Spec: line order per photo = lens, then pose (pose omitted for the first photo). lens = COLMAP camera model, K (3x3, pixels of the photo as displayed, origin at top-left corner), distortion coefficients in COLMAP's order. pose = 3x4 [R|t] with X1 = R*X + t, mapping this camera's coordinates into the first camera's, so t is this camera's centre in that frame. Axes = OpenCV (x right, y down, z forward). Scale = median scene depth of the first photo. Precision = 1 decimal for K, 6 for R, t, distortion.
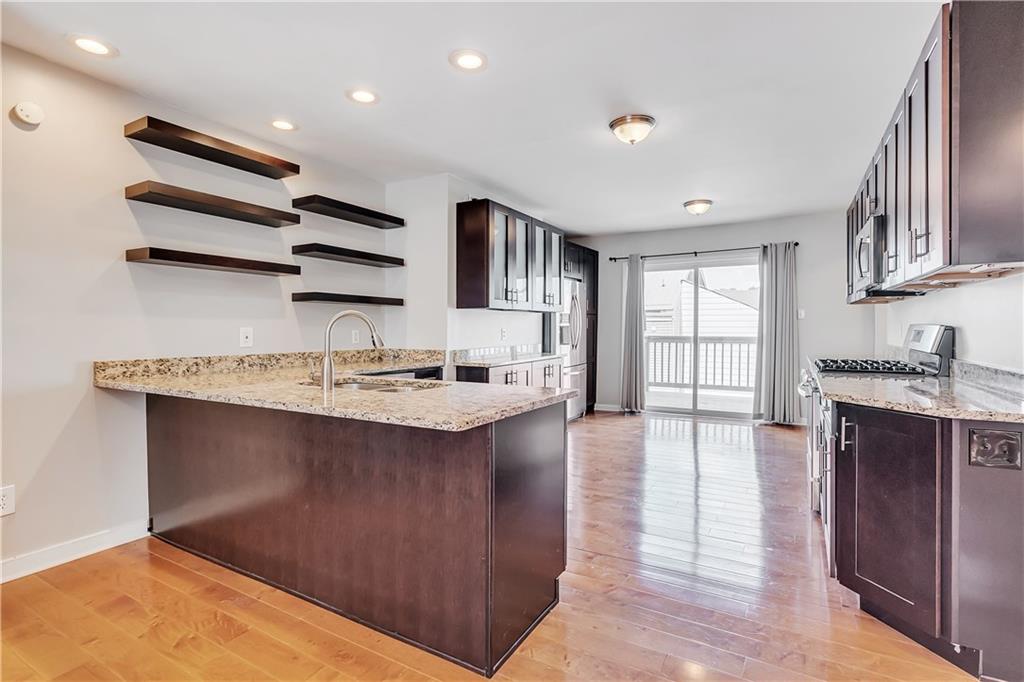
lens RADIAL K [[494.7, 0, 520.4], [0, 494.7, 317.8], [0, 0, 1]] dist [-0.009693, 0.005257]
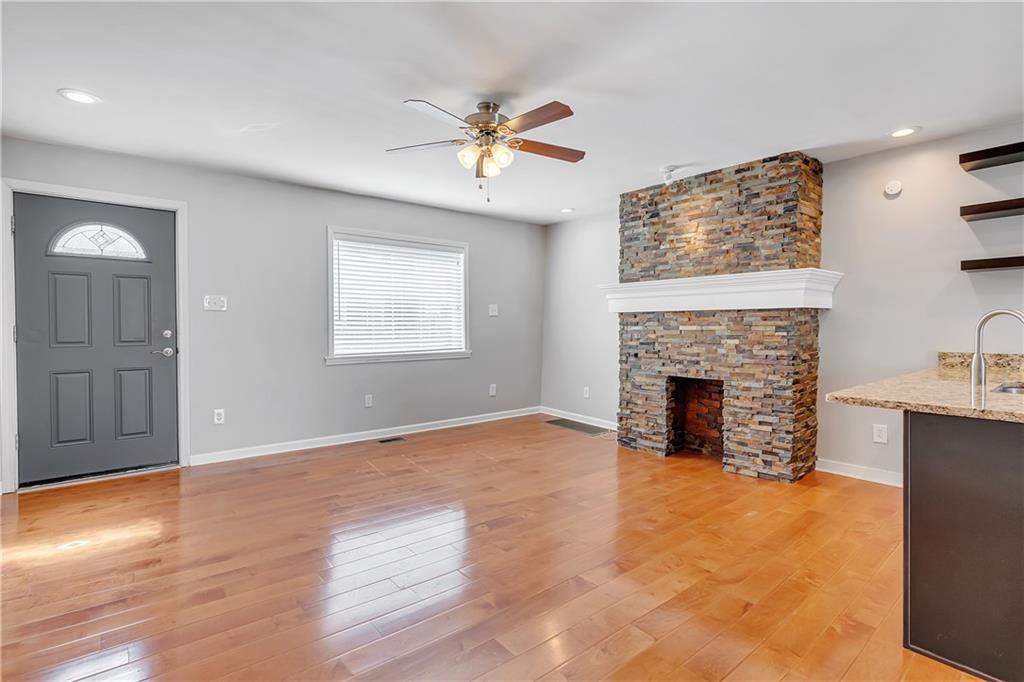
lens RADIAL K [[494.7, 0, 510.2], [0, 494.7, 345.1], [0, 0, 1]] dist [-0.009693, 0.005257]
pose [[-0.353502, 0.029343, -0.934973, 0.575085], [0.021967, 0.999493, 0.023062, 0.008826], [0.935176, -0.012386, -0.353968, 0.266968]]
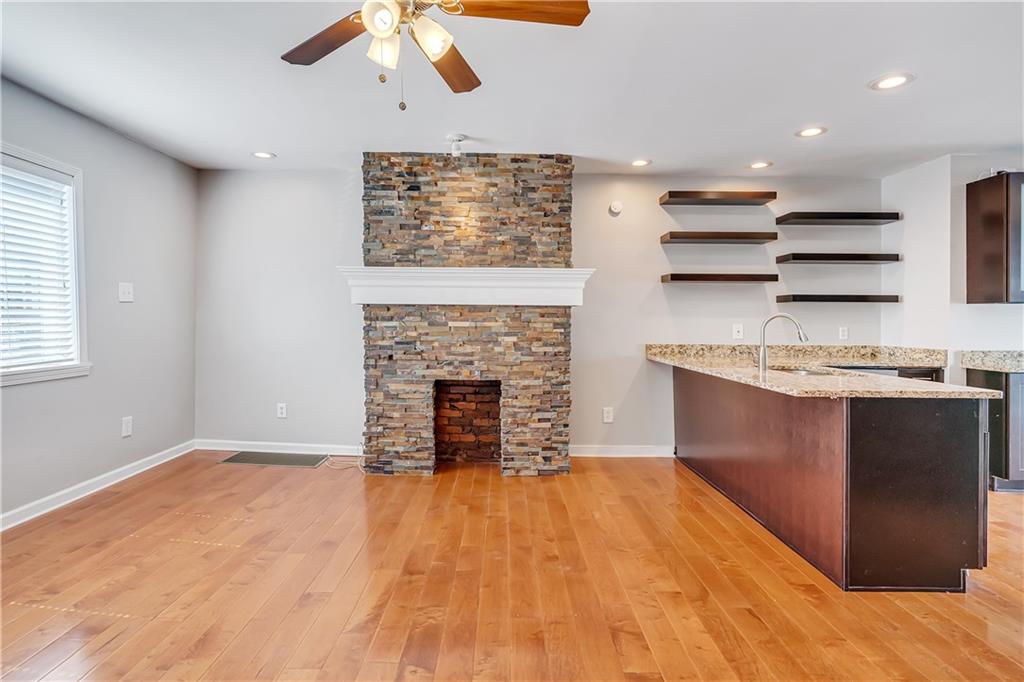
lens RADIAL K [[511.5, 0, 505.3], [0, 511.5, 337.0], [0, 0, 1]] dist [-0.016553, 0.005995]
pose [[0.496594, 0.027871, -0.867535, 0.301429], [0.015777, 0.999029, 0.041126, -0.011050], [0.867840, -0.034110, 0.495672, -0.207098]]
